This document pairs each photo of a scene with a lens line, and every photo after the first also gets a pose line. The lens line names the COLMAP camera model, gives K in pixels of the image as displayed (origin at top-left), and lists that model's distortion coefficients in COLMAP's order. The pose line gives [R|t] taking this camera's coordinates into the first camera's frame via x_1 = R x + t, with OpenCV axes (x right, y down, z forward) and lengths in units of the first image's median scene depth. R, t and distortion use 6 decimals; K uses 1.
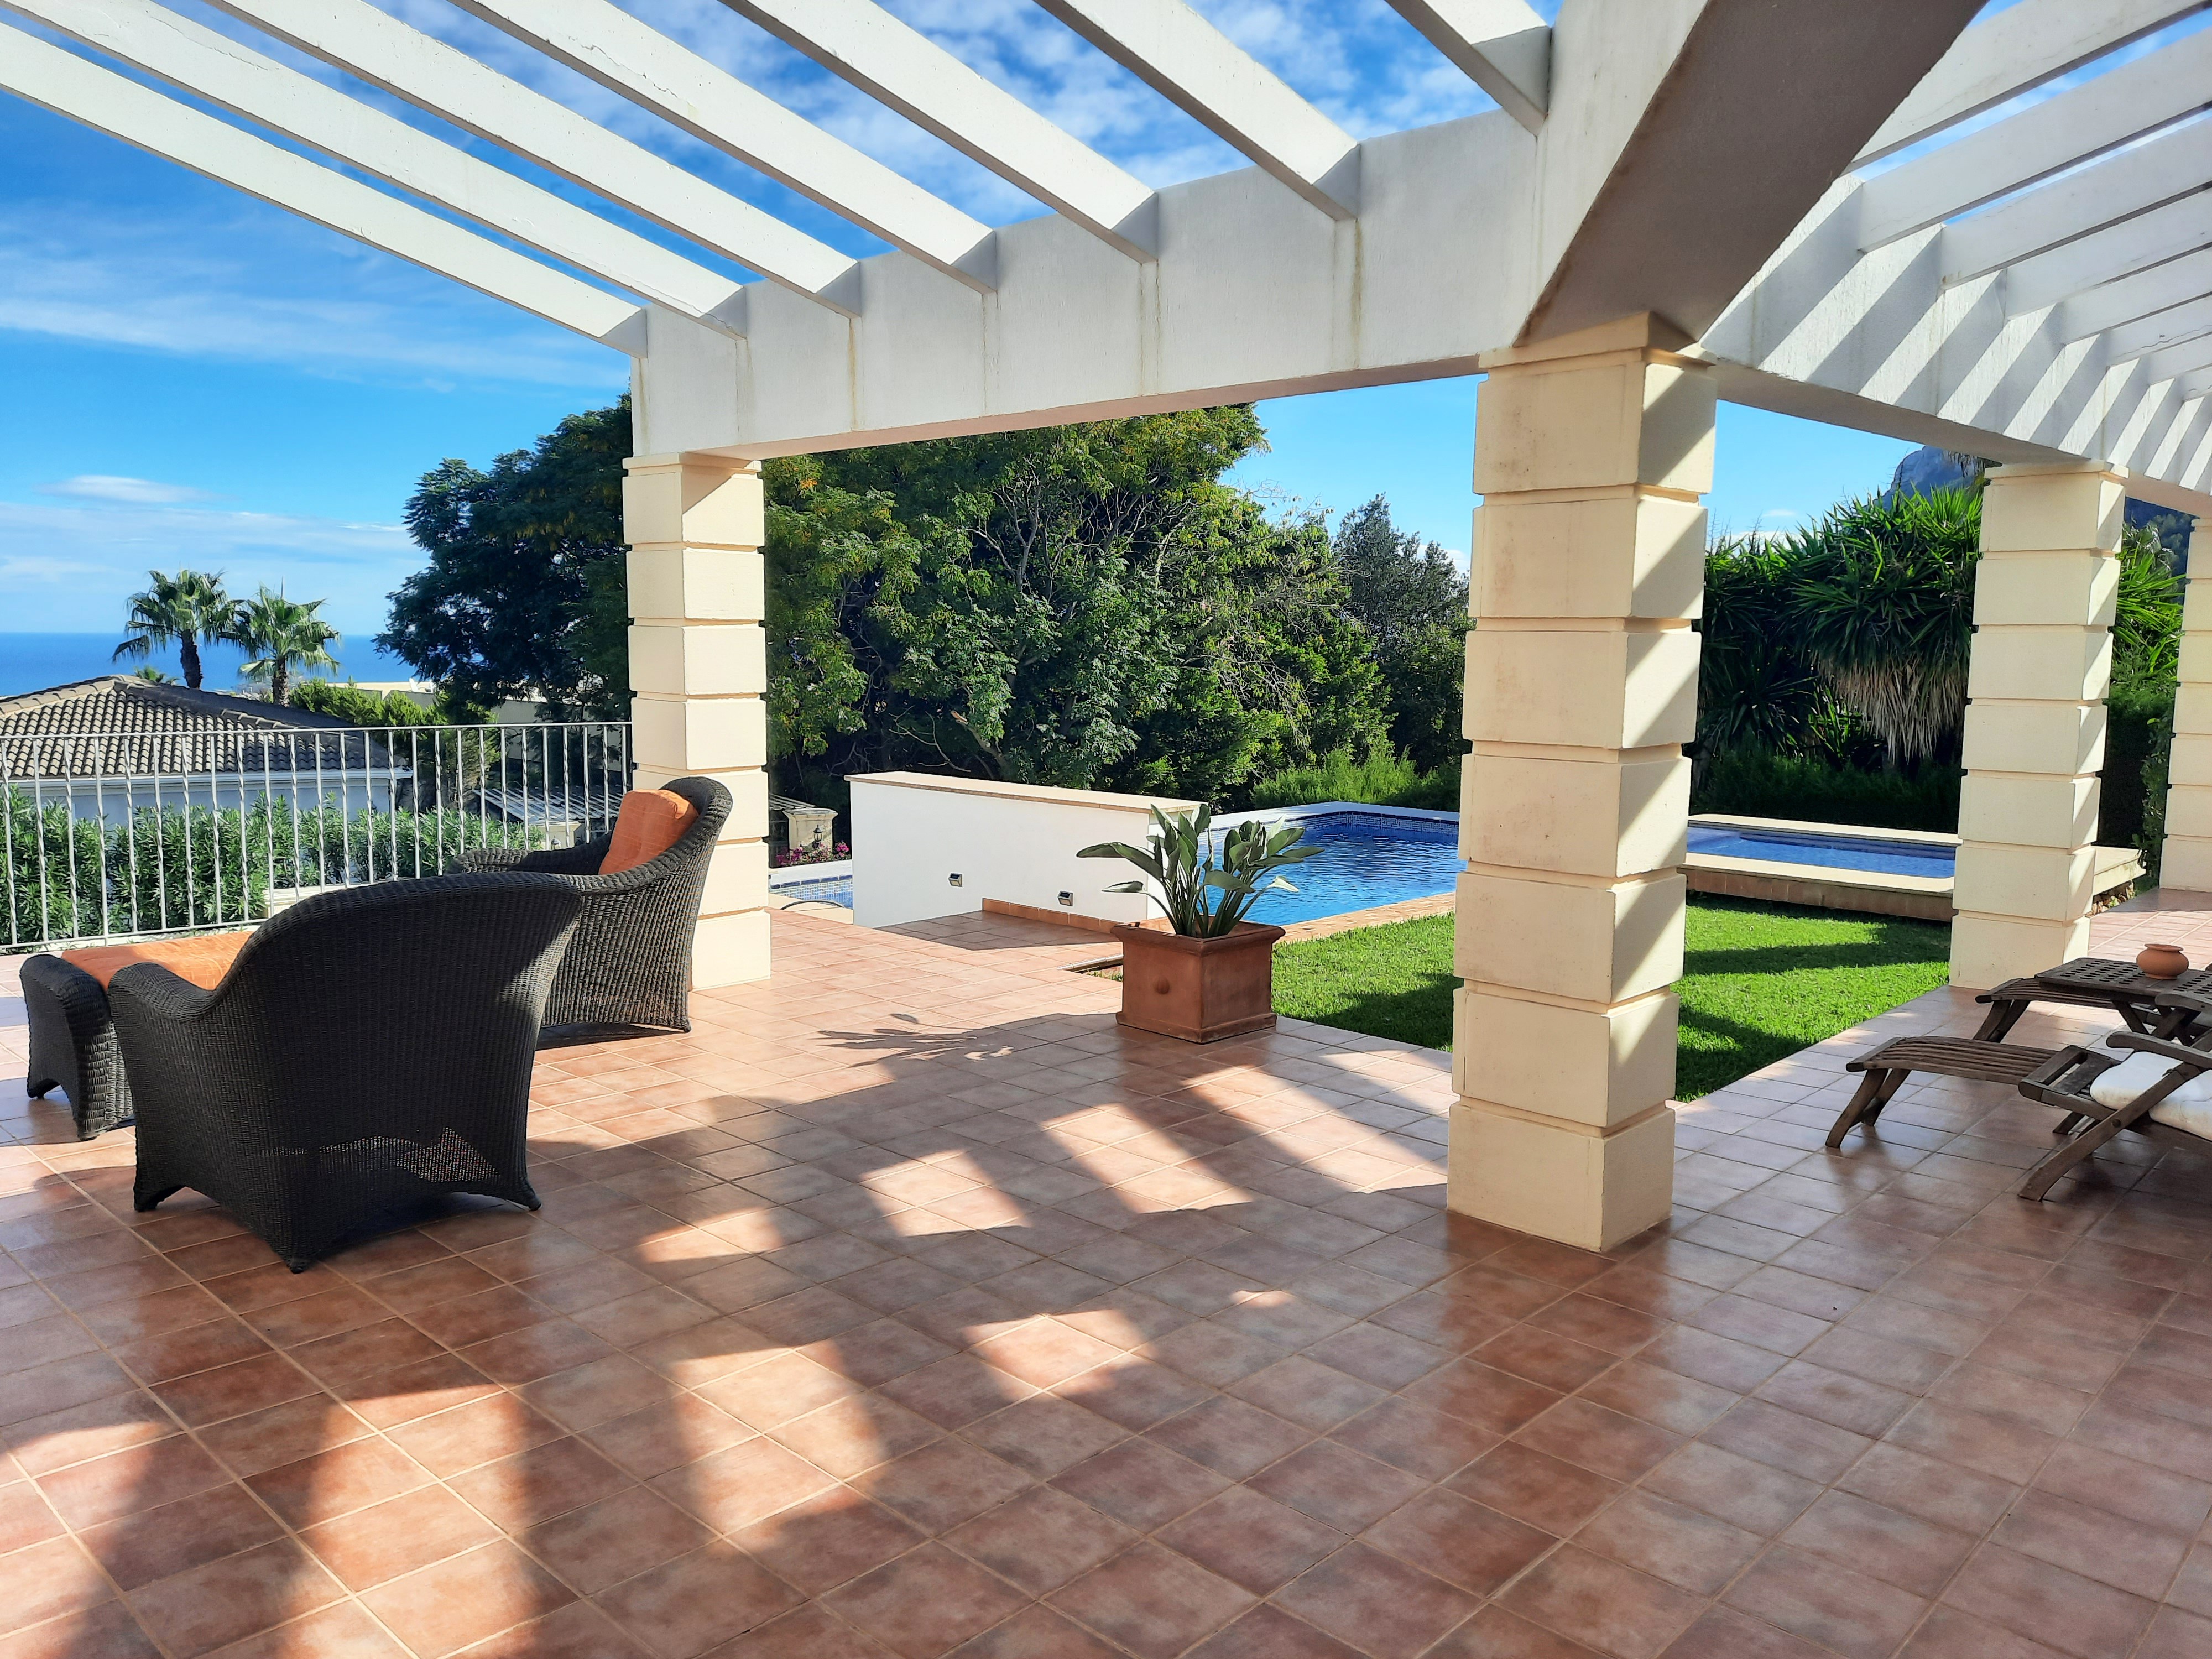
lens RADIAL K [[1611.1, 0, 1106.0], [0, 1611.1, 829.5], [0, 0, 1]] dist [0.041239, -0.089955]
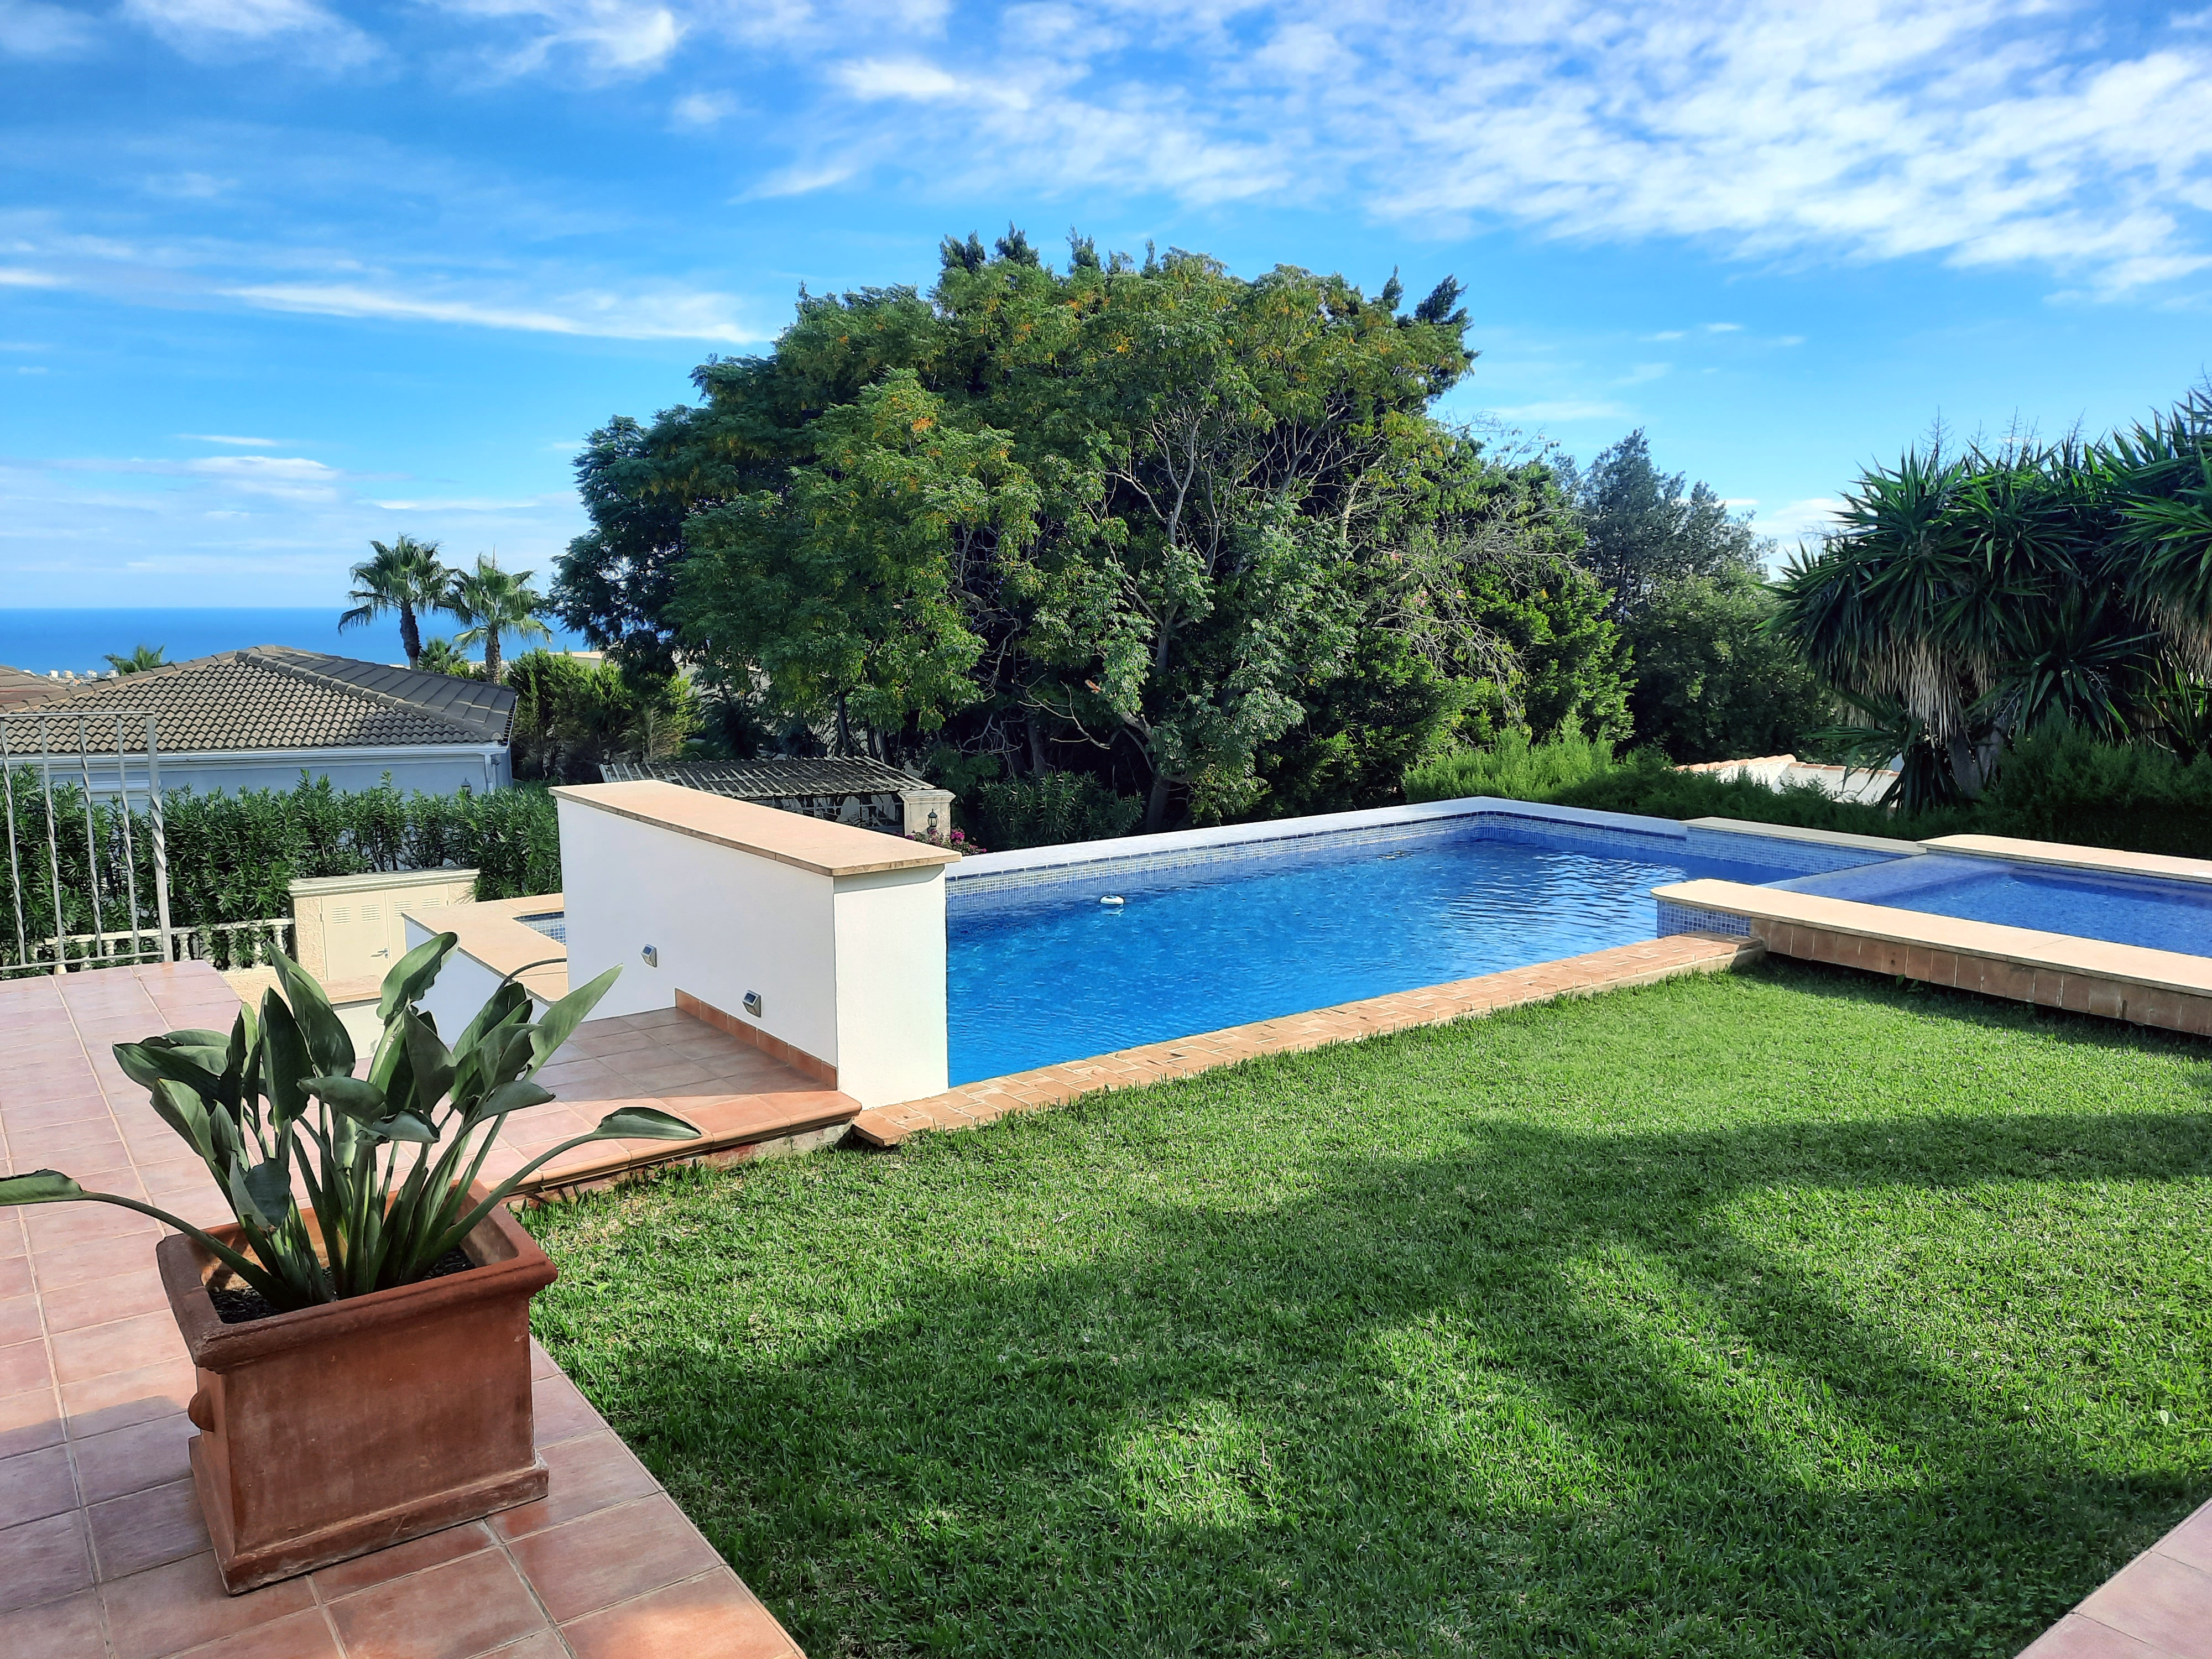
lens RADIAL K [[1605.6, 0, 1106.0], [0, 1605.6, 829.5], [0, 0, 1]] dist [0.040971, -0.051191]
pose [[0.984887, 0.012944, -0.172714, 0.062330], [-0.009049, 0.999687, 0.023319, -0.011466], [0.172961, -0.021404, 0.984696, 0.124556]]
